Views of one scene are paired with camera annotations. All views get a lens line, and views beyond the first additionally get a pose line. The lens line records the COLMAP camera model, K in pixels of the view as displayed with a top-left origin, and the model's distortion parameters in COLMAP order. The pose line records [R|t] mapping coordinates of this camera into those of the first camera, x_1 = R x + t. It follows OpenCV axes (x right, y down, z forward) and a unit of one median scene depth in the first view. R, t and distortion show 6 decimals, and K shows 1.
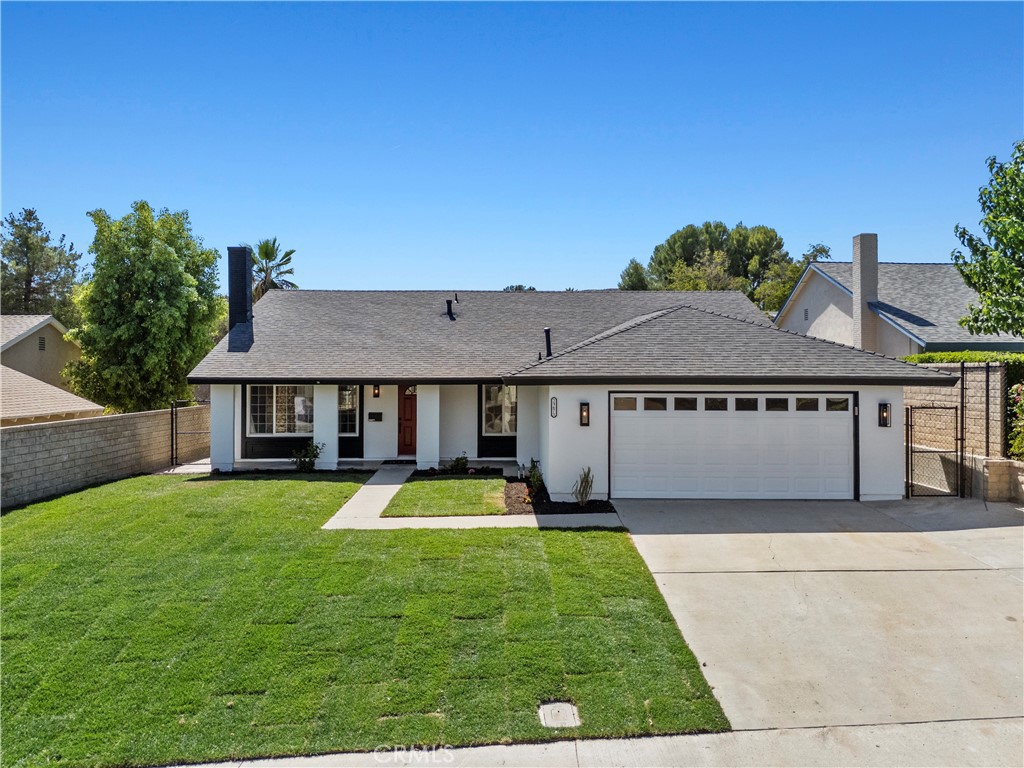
lens RADIAL K [[754.0, 0, 521.3], [0, 754.0, 378.9], [0, 0, 1]] dist [0.066492, -0.057840]
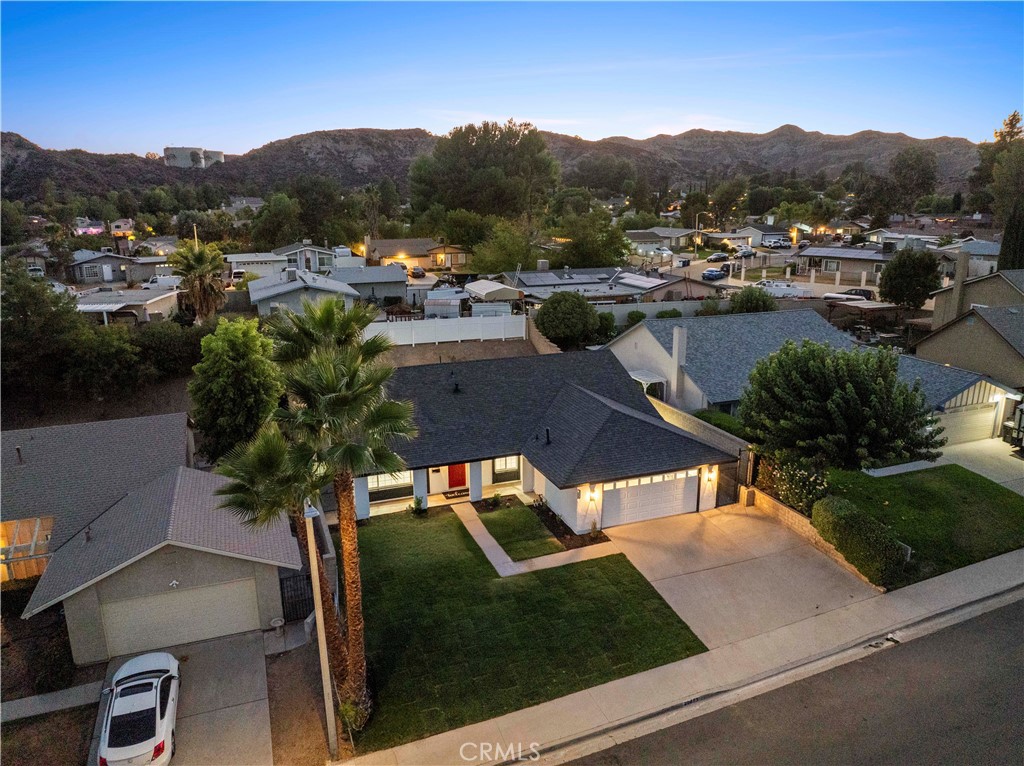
lens RADIAL K [[722.7, 0, 512.9], [0, 722.7, 375.3], [0, 0, 1]] dist [-0.049459, 0.022752]
pose [[0.944012, -0.089230, 0.317616, -0.716642], [0.010541, 0.970396, 0.241289, -0.748242], [-0.329744, -0.224432, 0.917006, -0.689641]]
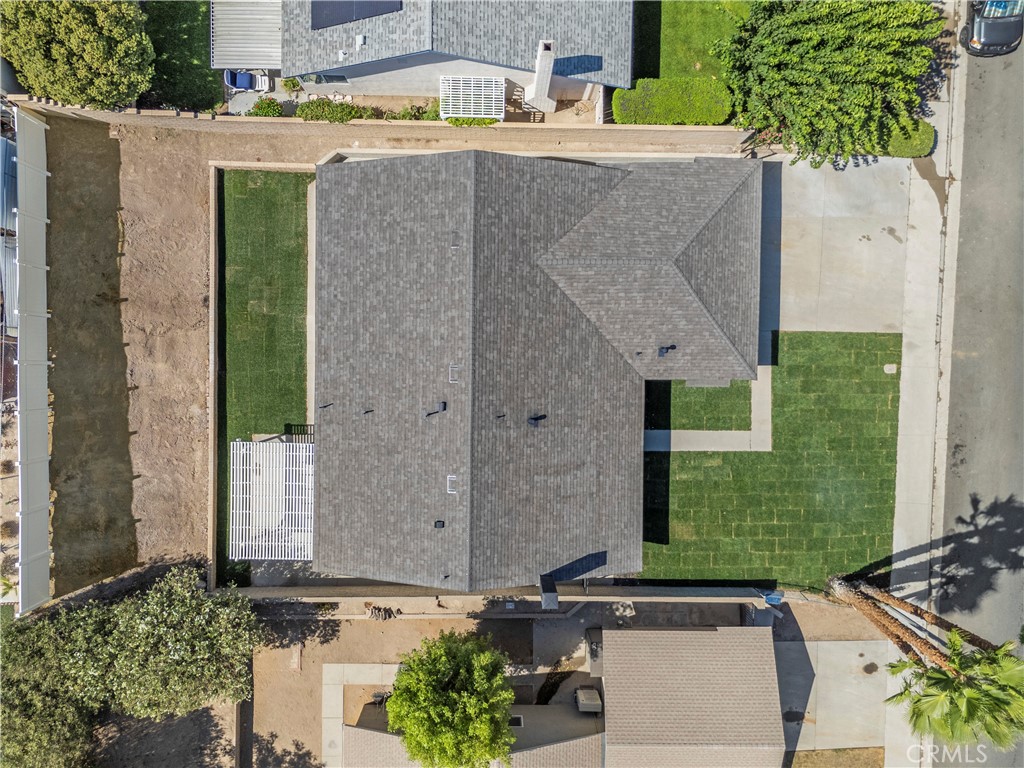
lens RADIAL K [[754.0, 0, 511.0], [0, 754.0, 379.9], [0, 0, 1]] dist [0.066492, -0.057840]
pose [[0.036577, -0.999090, -0.021950, 0.000330], [-0.016380, -0.022561, 0.999611, -1.980359], [-0.999197, -0.036203, -0.017190, 1.626026]]
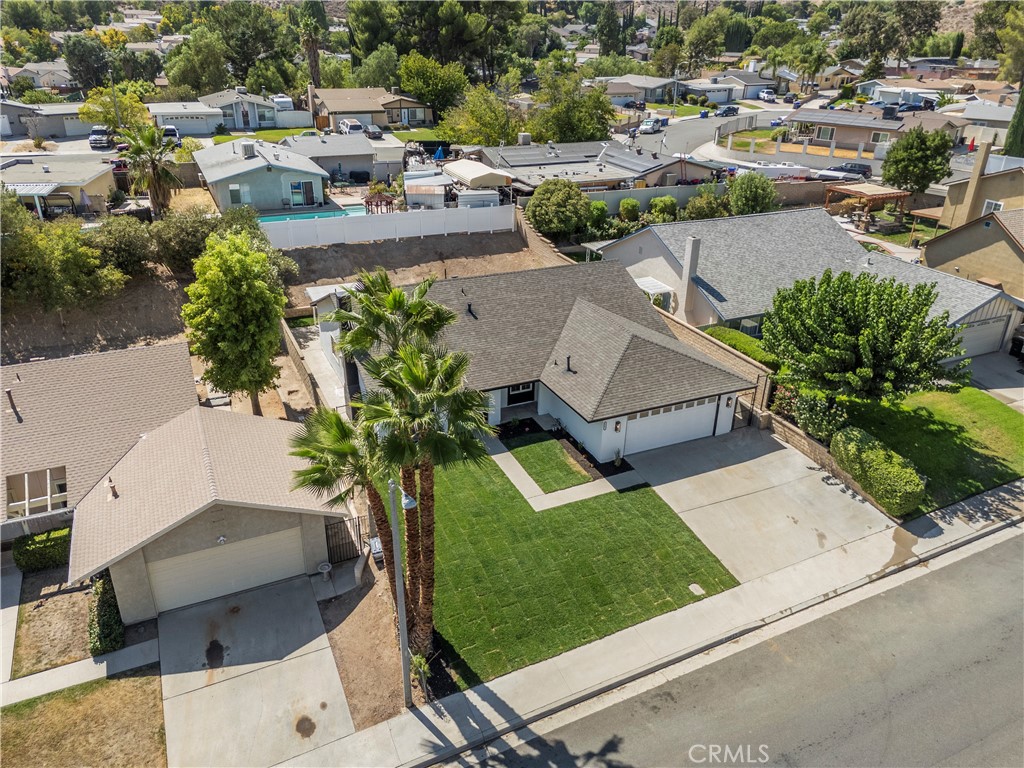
lens RADIAL K [[754.0, 0, 513.3], [0, 754.0, 385.2], [0, 0, 1]] dist [0.066492, -0.057840]
pose [[0.917415, -0.162865, 0.363077, -0.923862], [-0.013545, 0.899100, 0.437534, -0.968615], [-0.397701, -0.406318, 0.822642, -0.592760]]
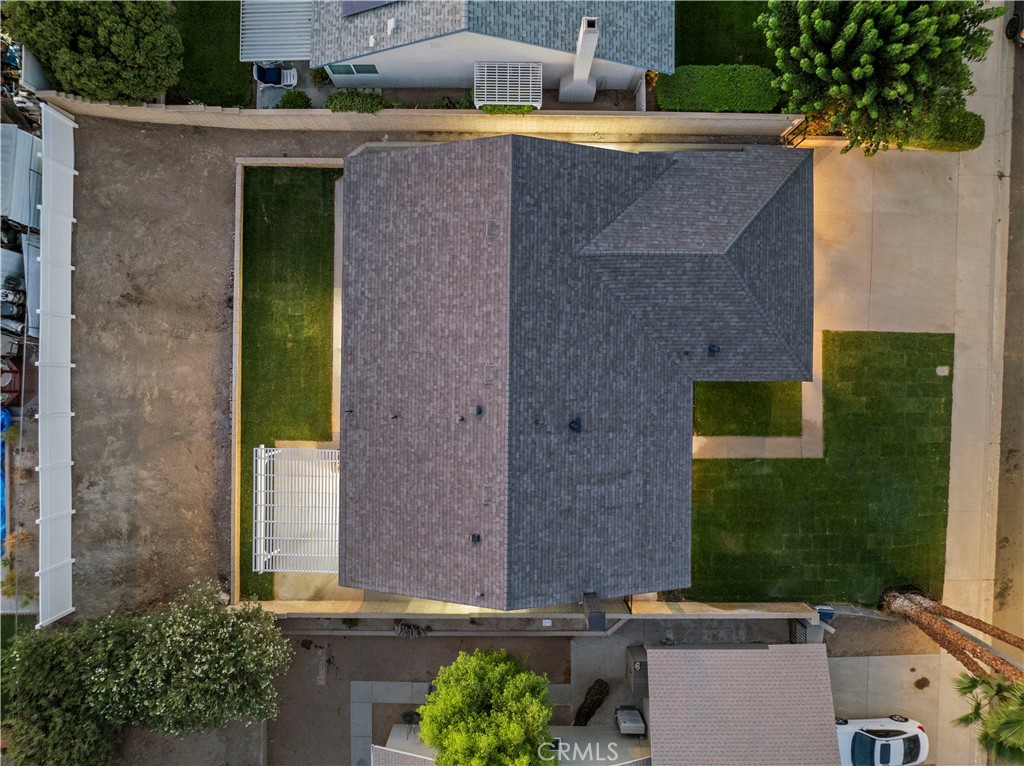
lens RADIAL K [[722.7, 0, 513.9], [0, 722.7, 379.4], [0, 0, 1]] dist [-0.049459, 0.022752]
pose [[0.033937, -0.999424, -0.000445, -0.039191], [0.002446, -0.000362, 0.999997, -1.763541], [-0.999421, -0.033938, 0.002432, 1.674546]]
